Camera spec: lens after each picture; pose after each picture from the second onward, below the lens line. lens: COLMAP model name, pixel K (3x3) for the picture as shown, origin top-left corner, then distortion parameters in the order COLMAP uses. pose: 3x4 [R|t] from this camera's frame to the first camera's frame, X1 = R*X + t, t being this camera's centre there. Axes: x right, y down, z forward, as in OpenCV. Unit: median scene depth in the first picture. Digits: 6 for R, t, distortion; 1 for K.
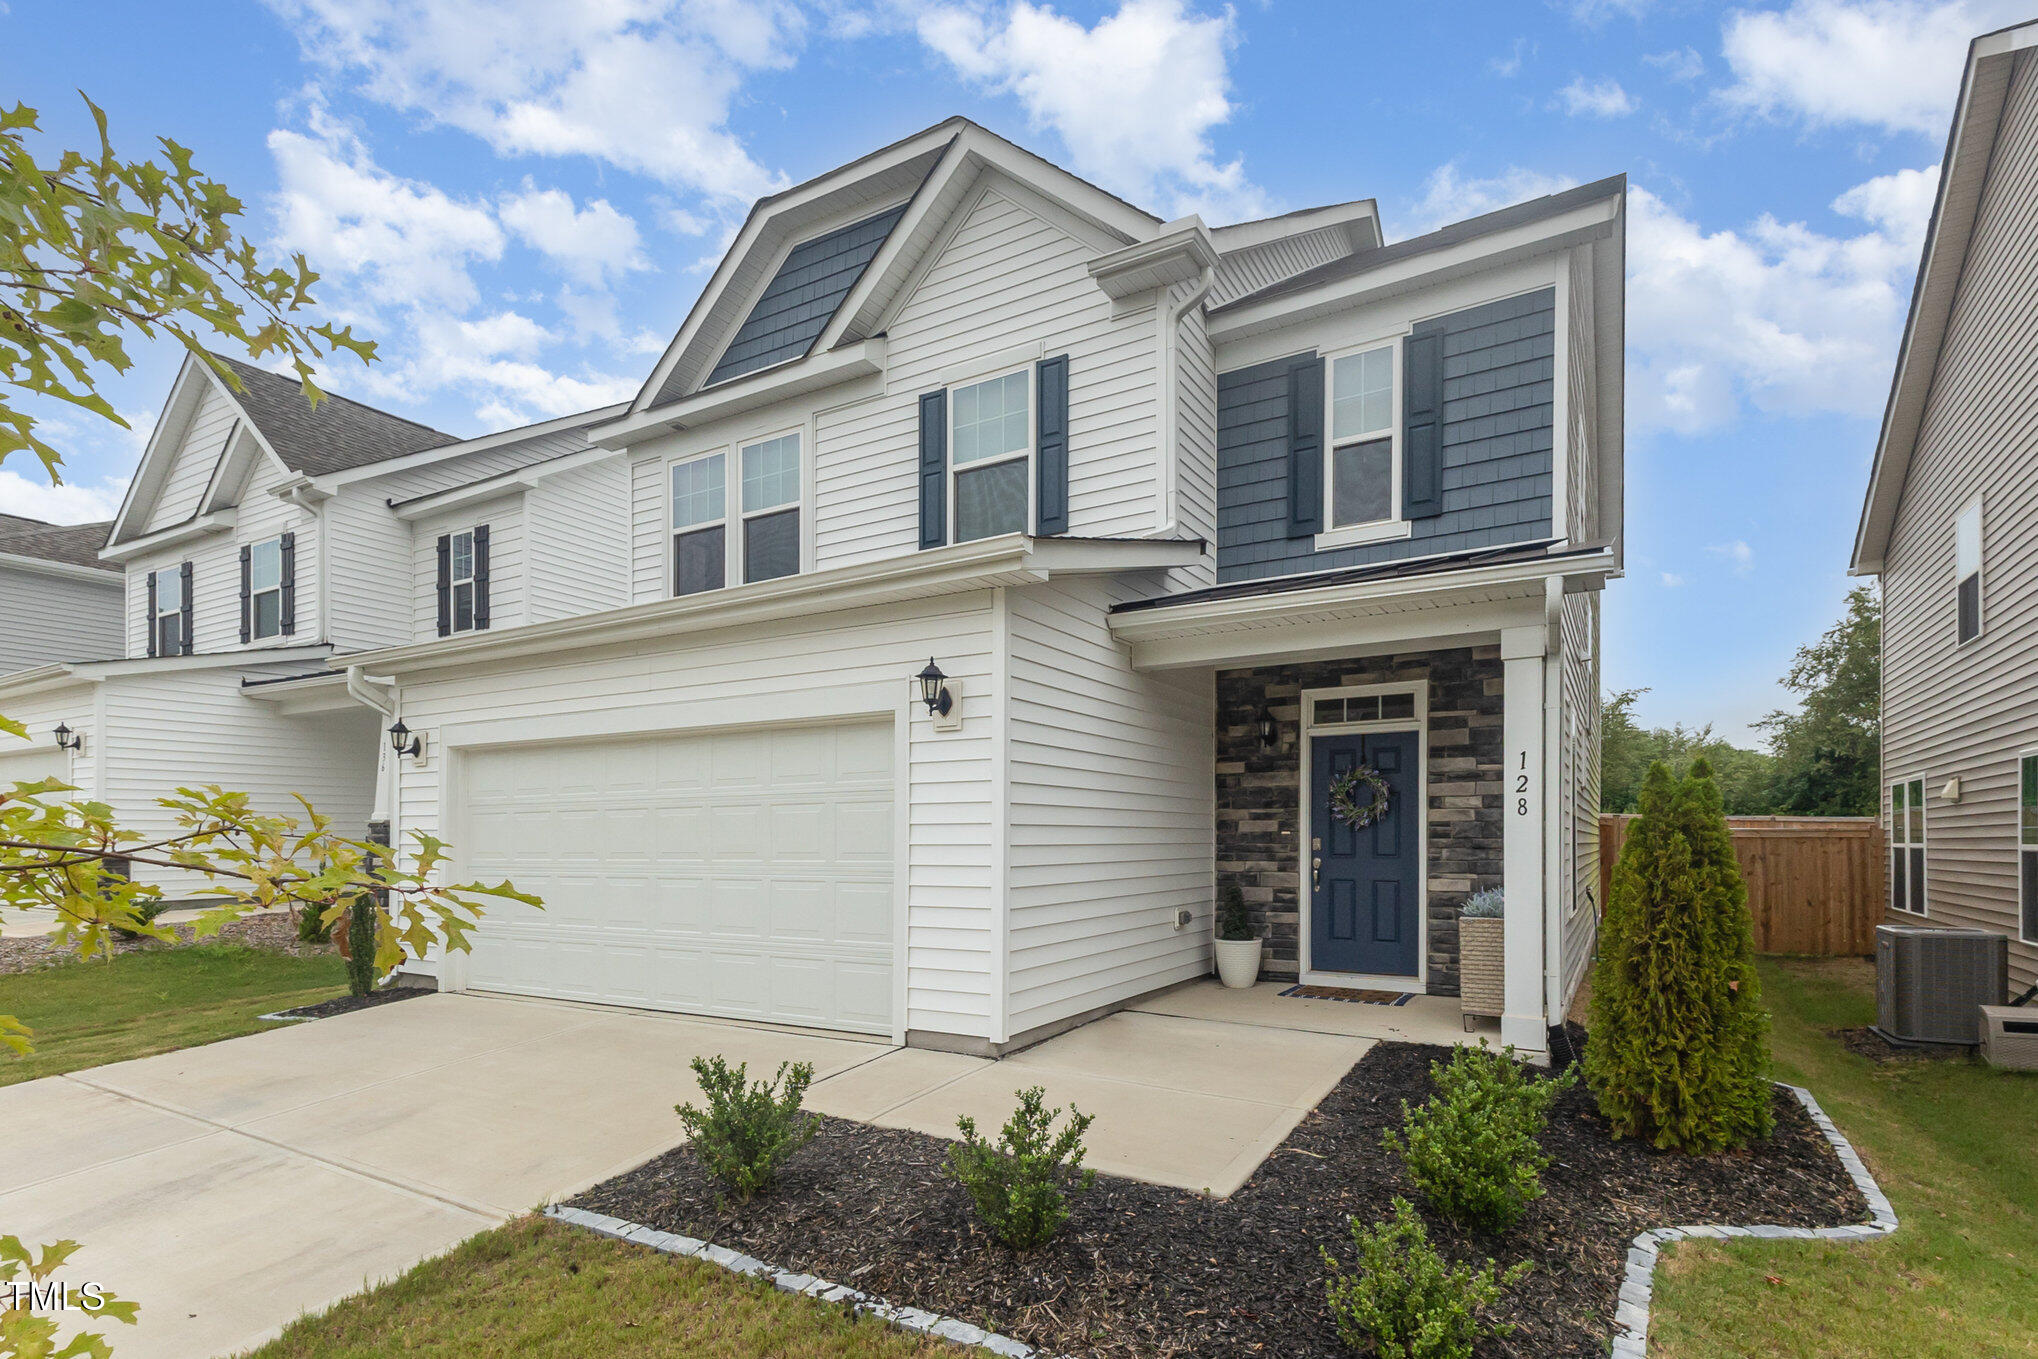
lens RADIAL K [[1073.2, 0, 1057.9], [0, 1073.2, 832.2], [0, 0, 1]] dist [0.020075, -0.001453]
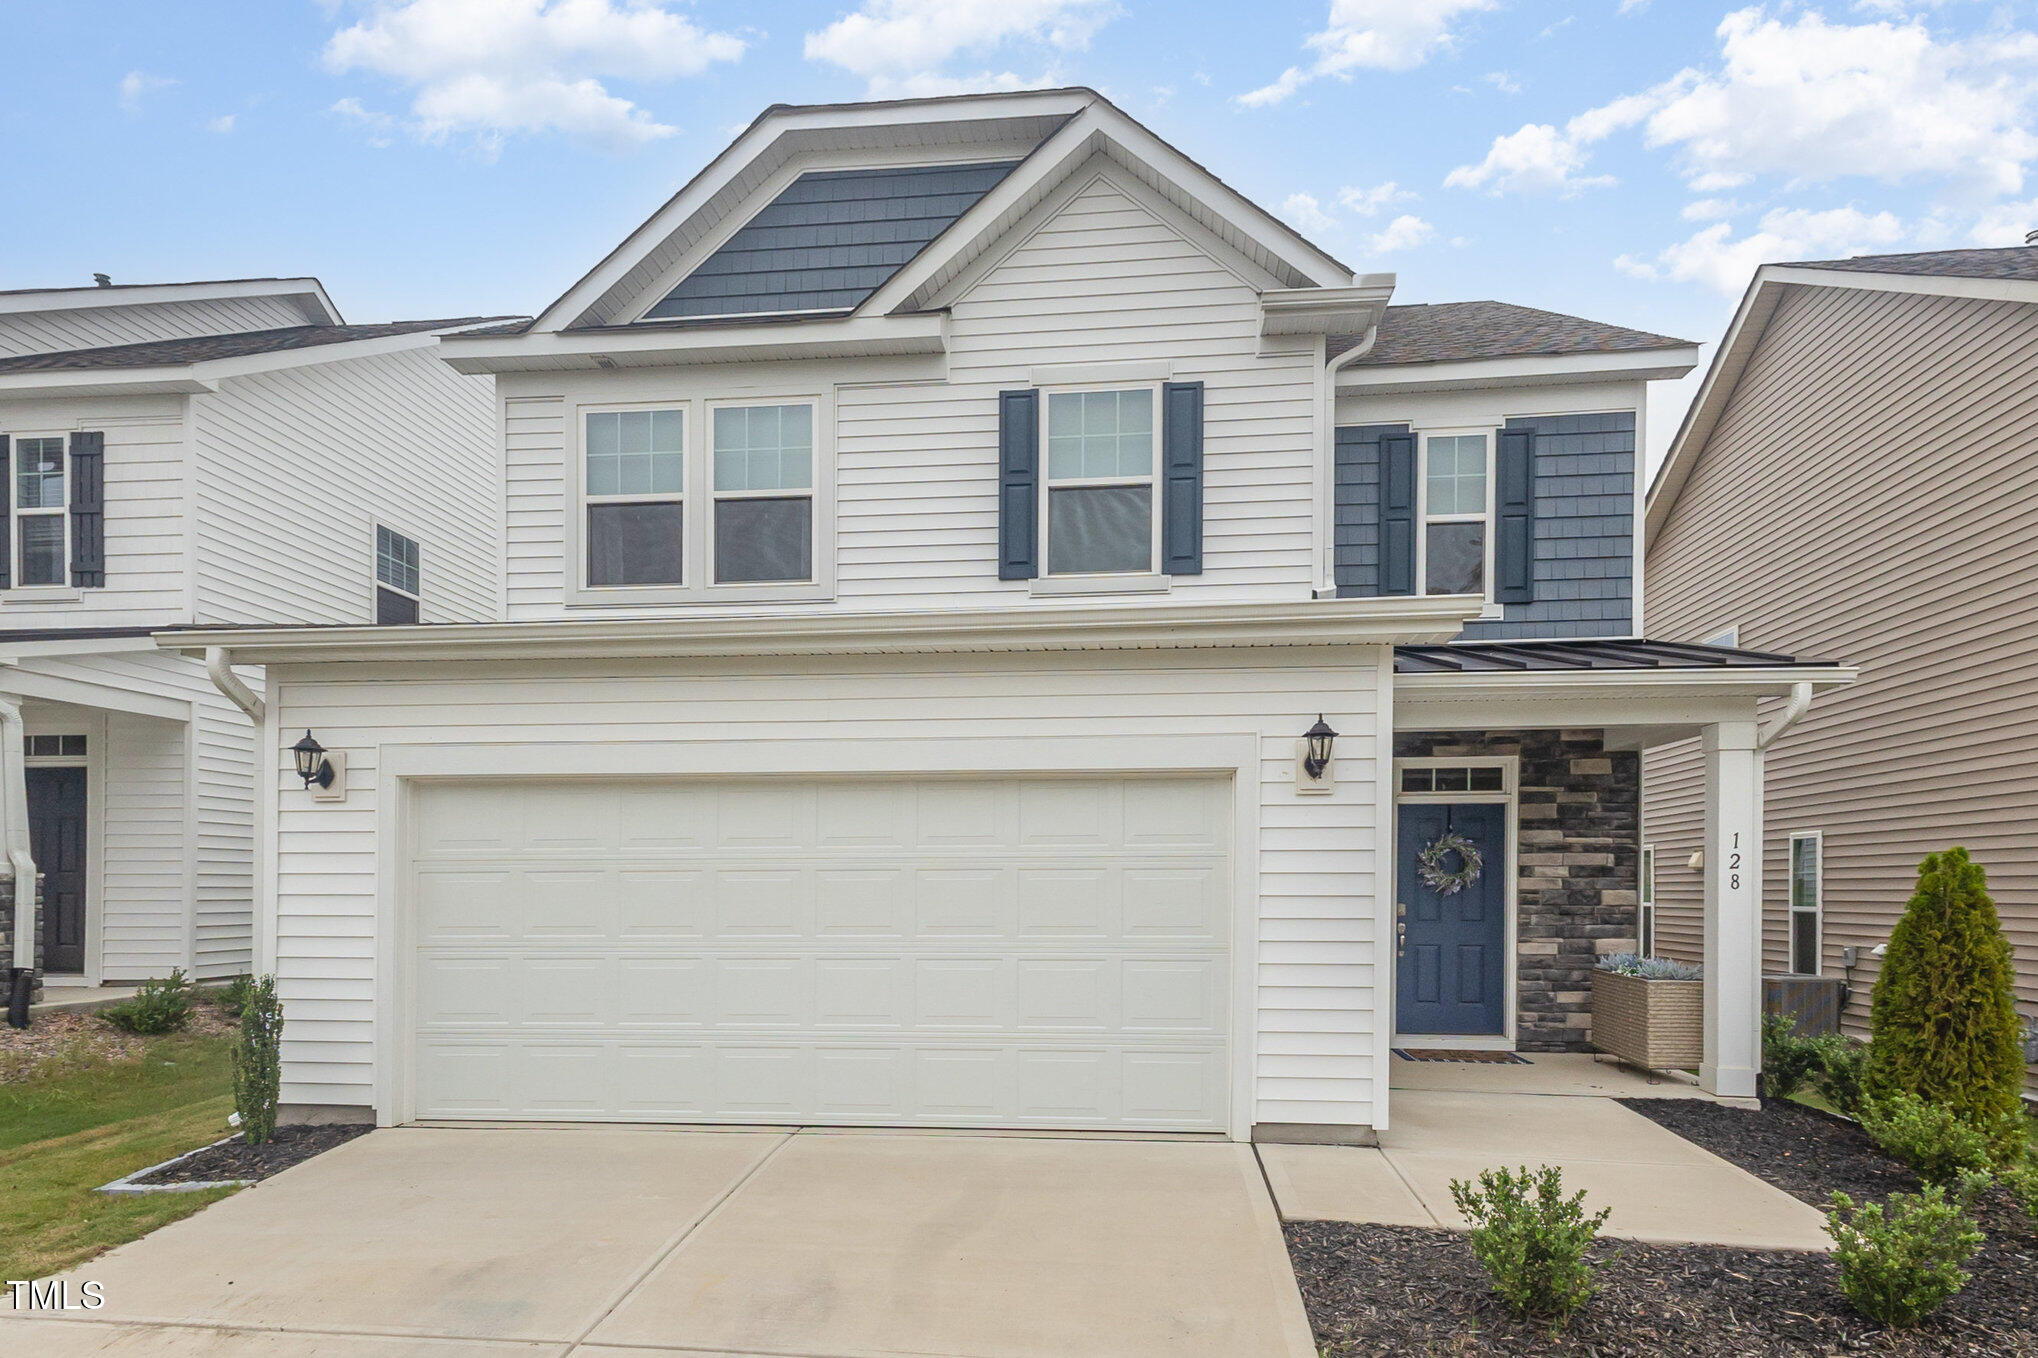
lens RADIAL K [[1177.5, 0, 1022.5], [0, 1177.5, 896.2], [0, 0, 1]] dist [0.006124, 0.001818]
pose [[0.902916, -0.000494, 0.429816, -0.528555], [-0.005260, 0.999912, 0.012200, -0.012795], [-0.429784, -0.013276, 0.902834, 0.137119]]
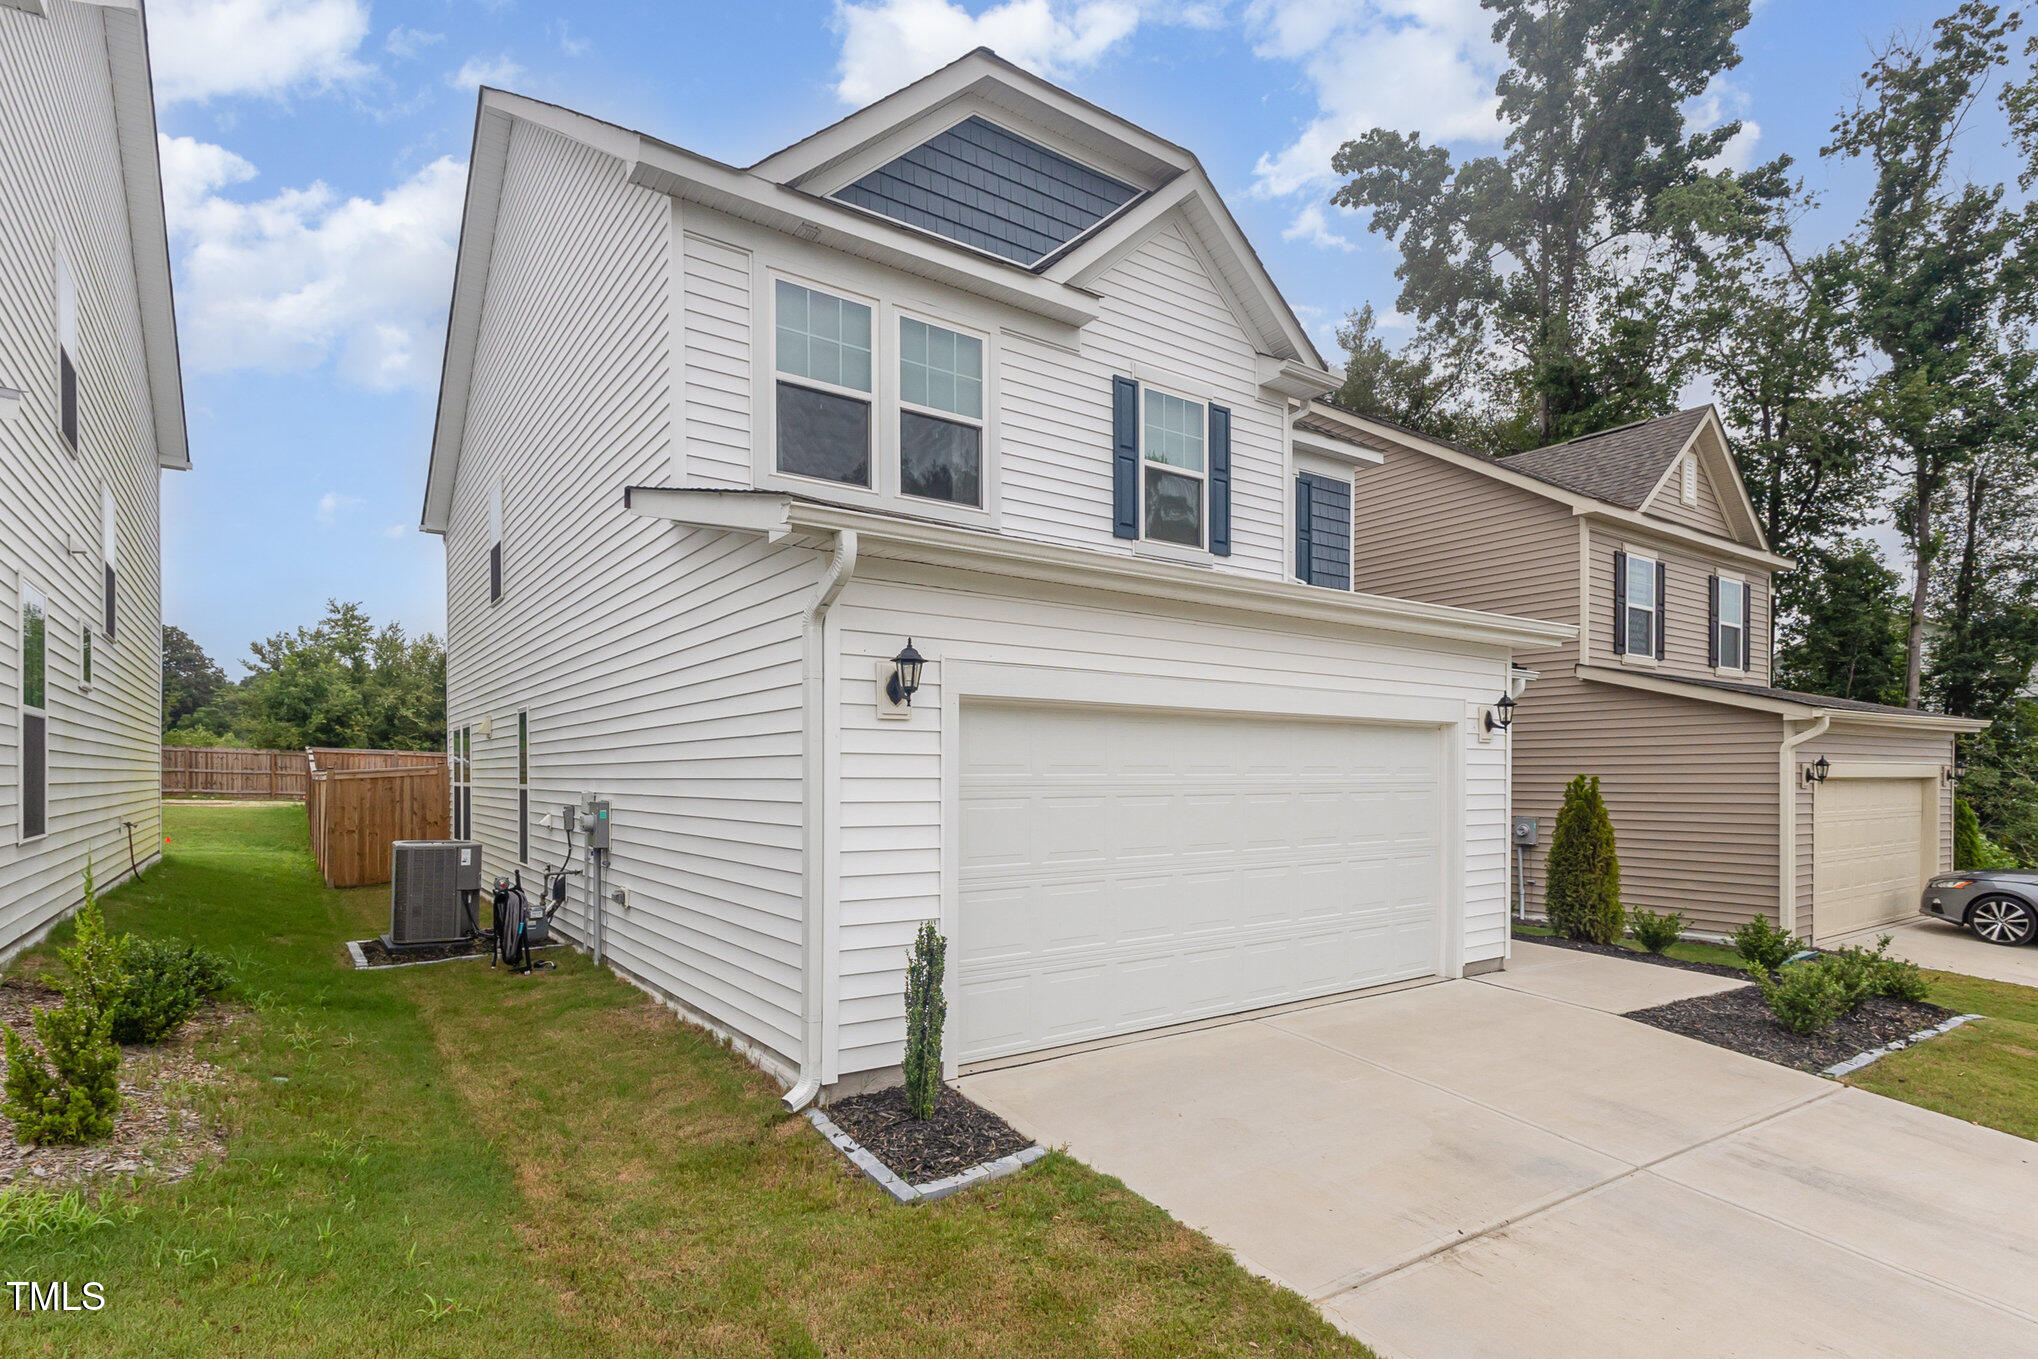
lens RADIAL K [[1117.0, 0, 1001.0], [0, 1117.0, 780.6], [0, 0, 1]] dist [0.006320, 0.000546]
pose [[0.365733, -0.000930, 0.930719, -1.159706], [-0.010156, 0.999936, 0.004989, -0.031732], [-0.930664, -0.011277, 0.365700, 0.726494]]
